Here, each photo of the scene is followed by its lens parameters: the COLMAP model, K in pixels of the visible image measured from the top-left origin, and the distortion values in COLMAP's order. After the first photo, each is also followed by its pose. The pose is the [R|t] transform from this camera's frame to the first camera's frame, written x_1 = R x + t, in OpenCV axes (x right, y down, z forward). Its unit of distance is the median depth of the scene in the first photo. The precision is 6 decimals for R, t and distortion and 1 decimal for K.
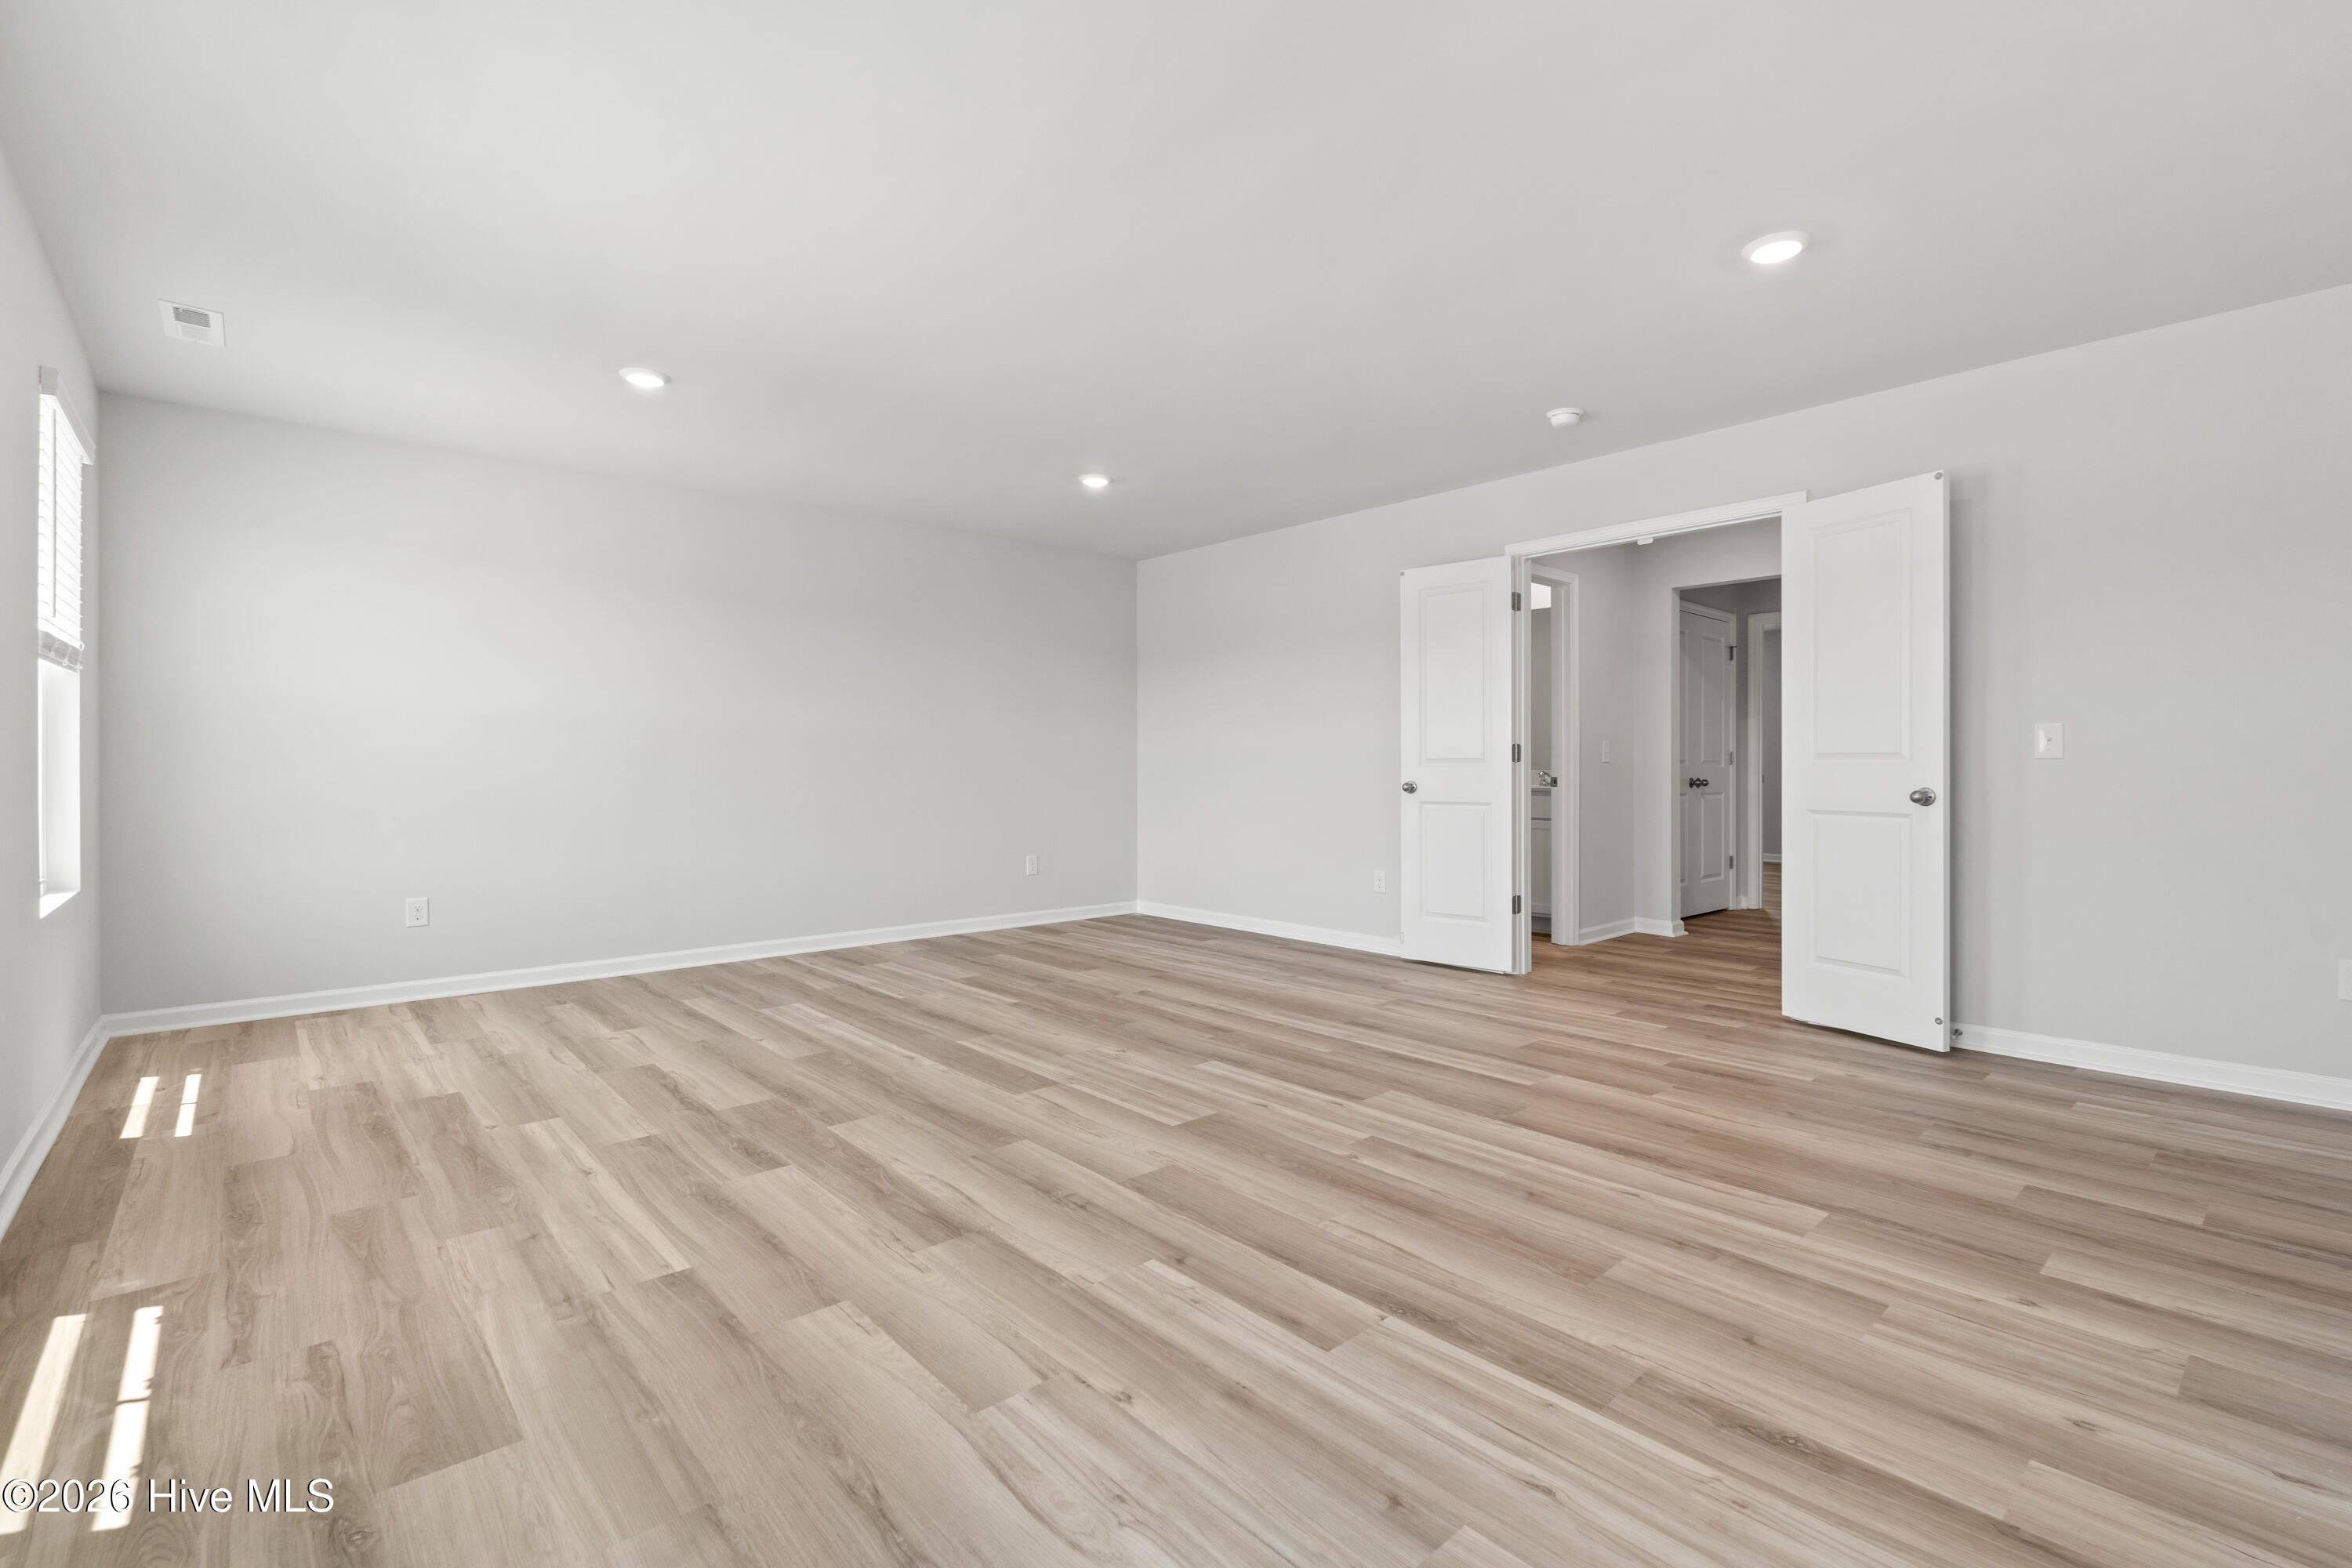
lens RADIAL K [[1054.6, 0, 1179.6], [0, 1054.6, 785.1], [0, 0, 1]] dist [-0.001385, -0.000198]
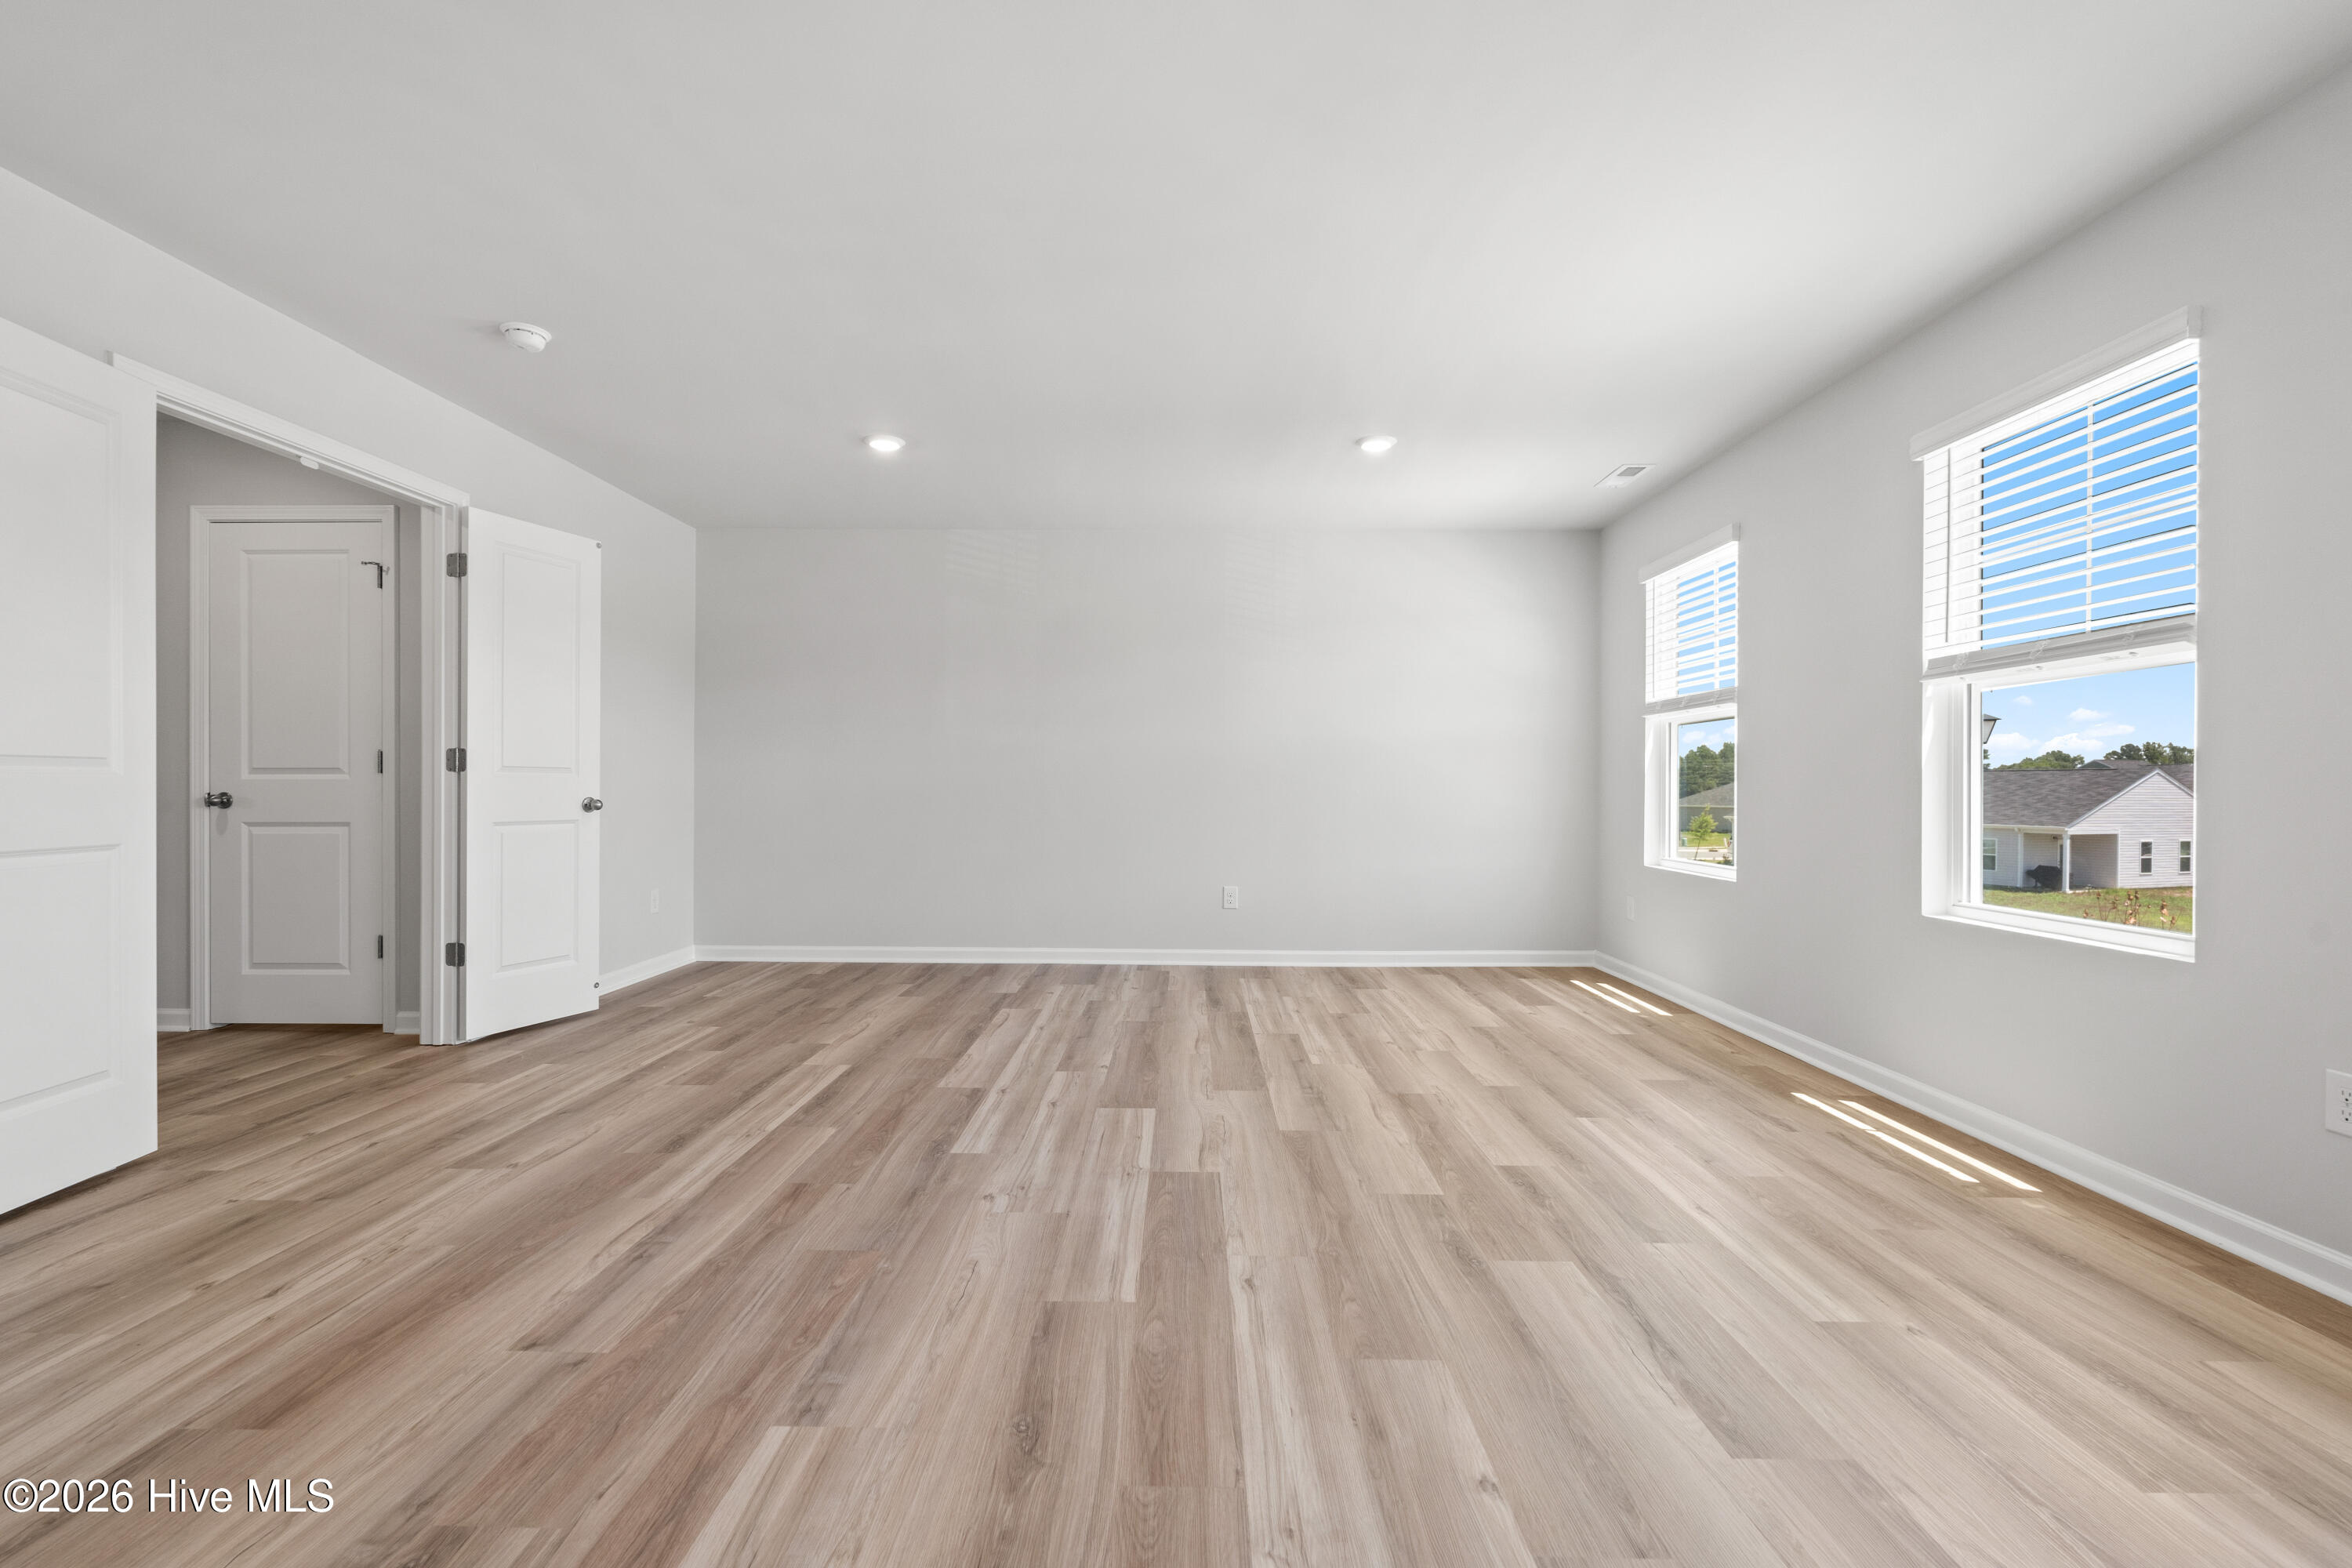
lens RADIAL K [[1054.6, 0, 1179.6], [0, 1054.6, 785.1], [0, 0, 1]] dist [-0.001385, -0.000198]
pose [[-0.743472, -0.000594, 0.668767, -0.771809], [0.007247, 0.999934, 0.008945, -0.021184], [-0.668728, 0.011497, -0.743418, 1.832131]]
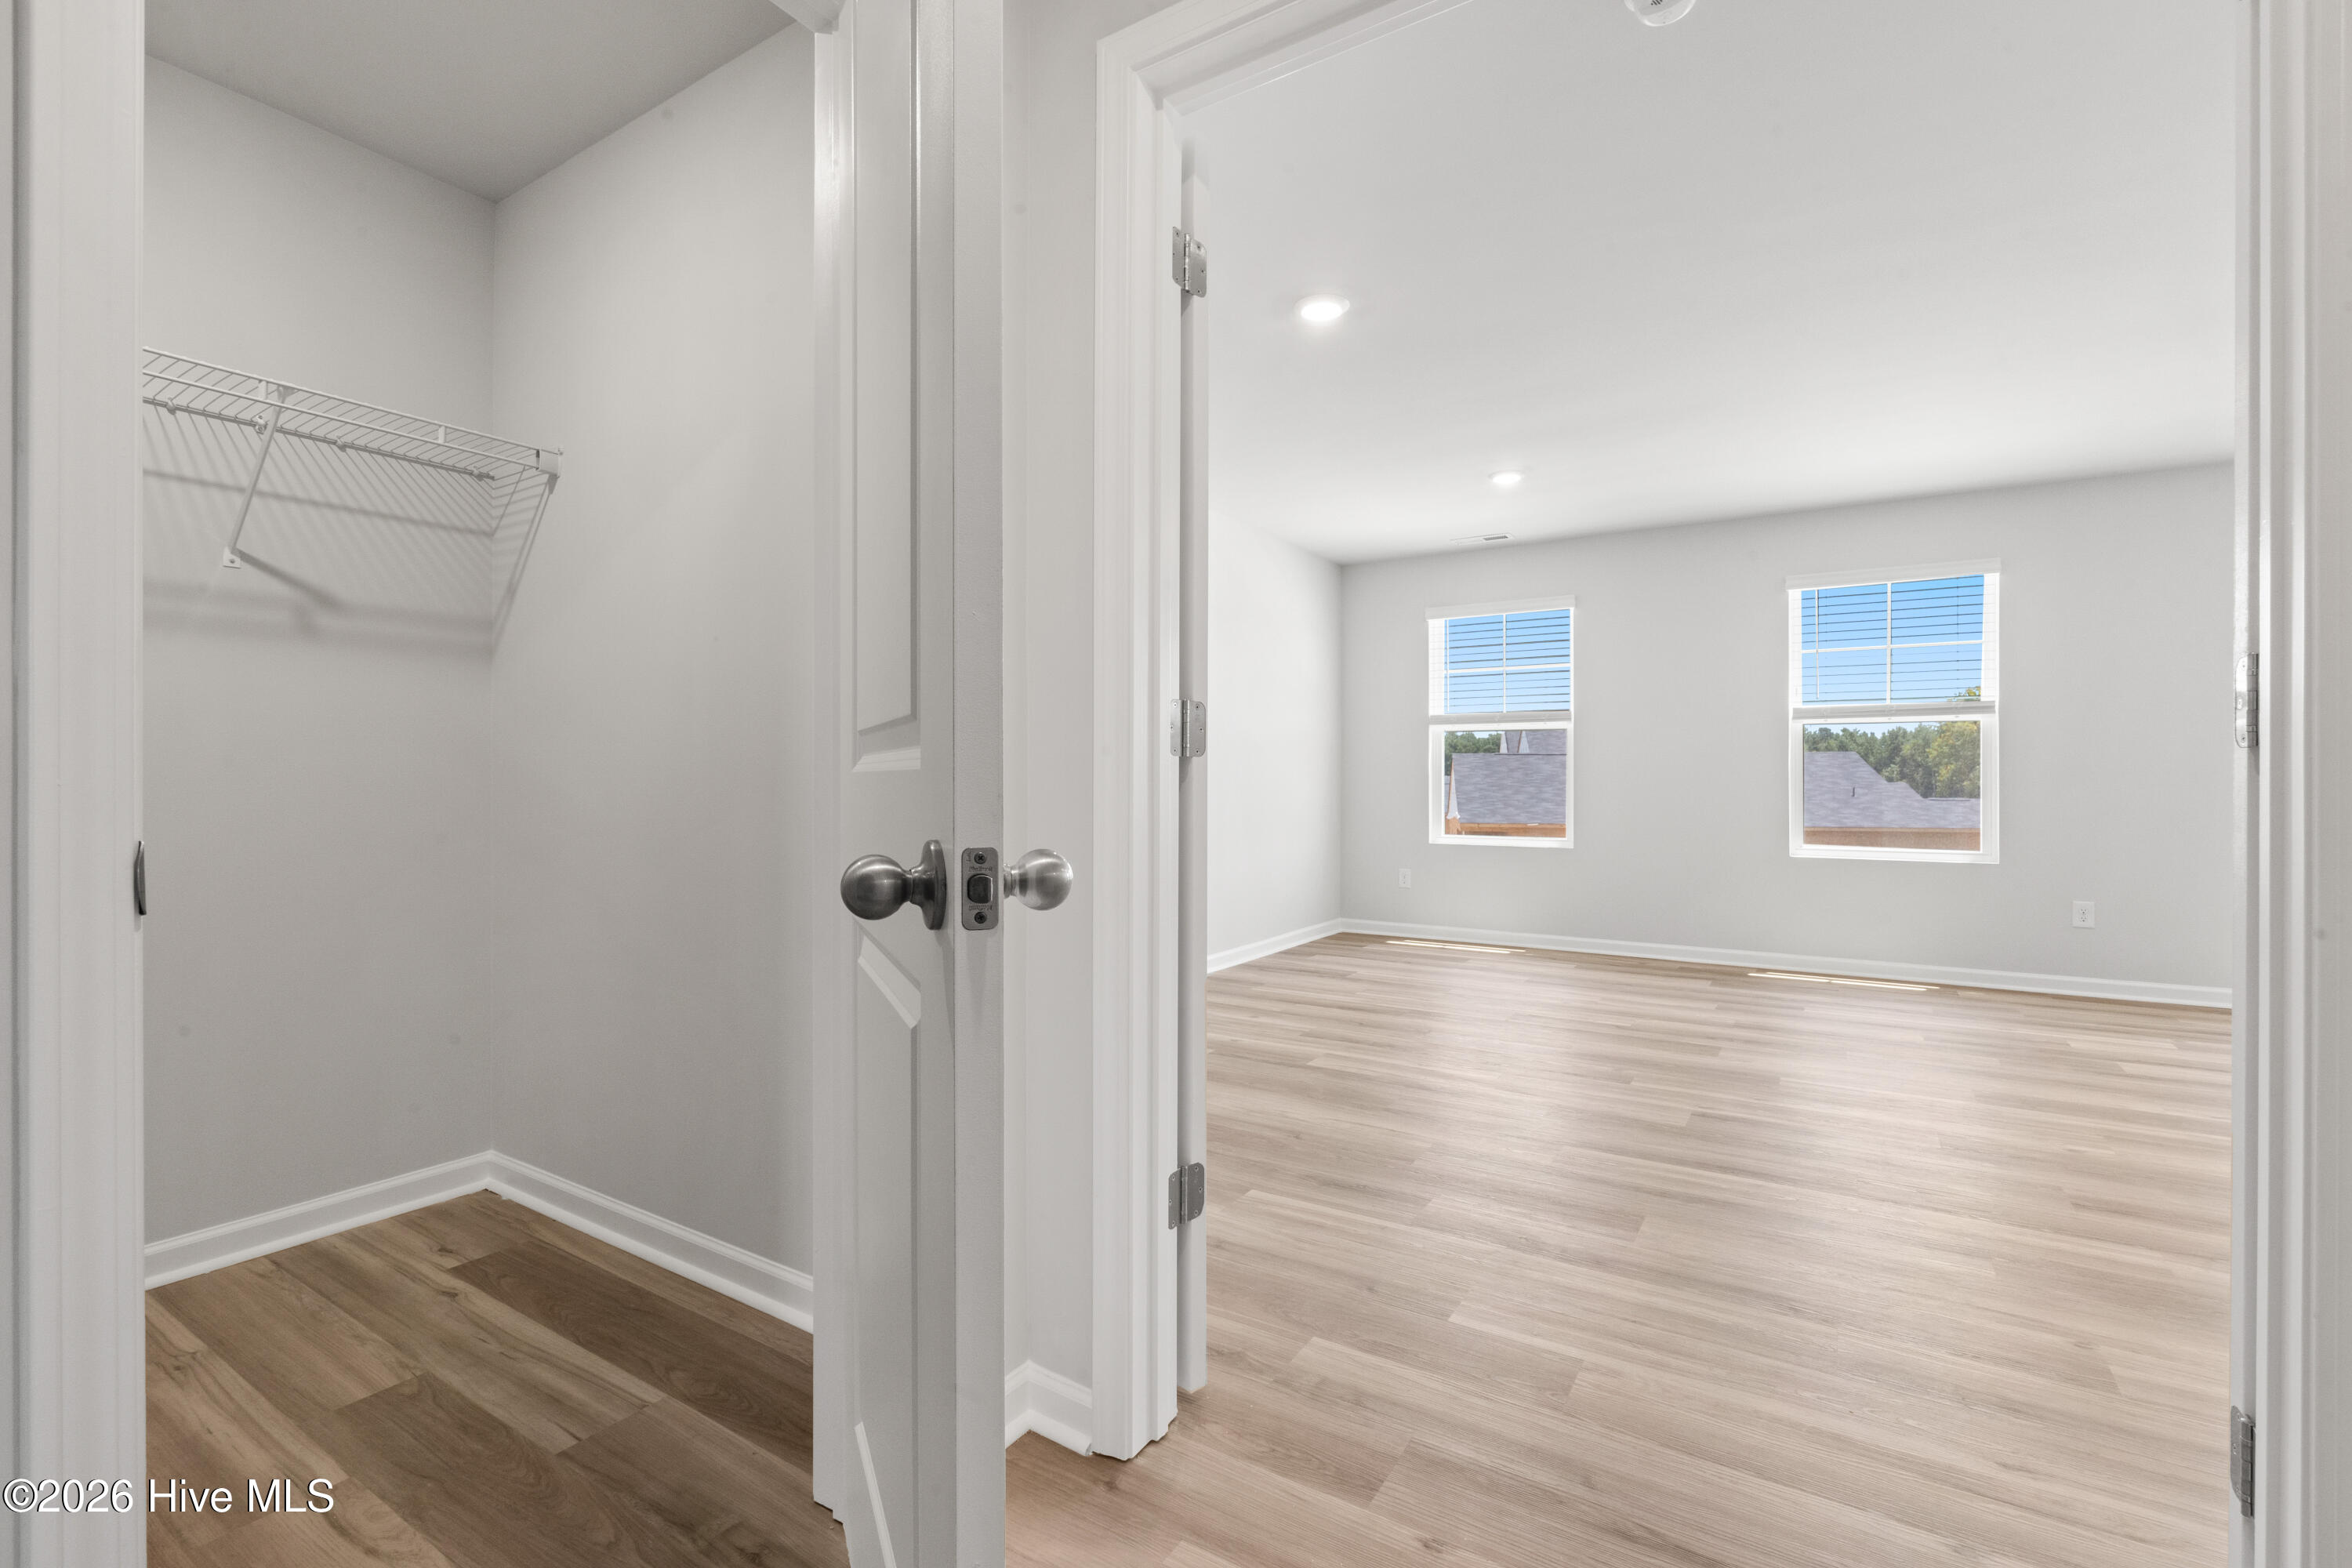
lens RADIAL K [[1027.6, 0, 1186.3], [0, 1027.6, 781.5], [0, 0, 1]] dist [-0.000458, -0.000037]
pose [[-0.961389, -0.000943, -0.275192, 0.991798], [-0.004159, 0.999930, 0.011102, -0.025079], [0.275163, 0.011818, -0.961325, 1.981610]]
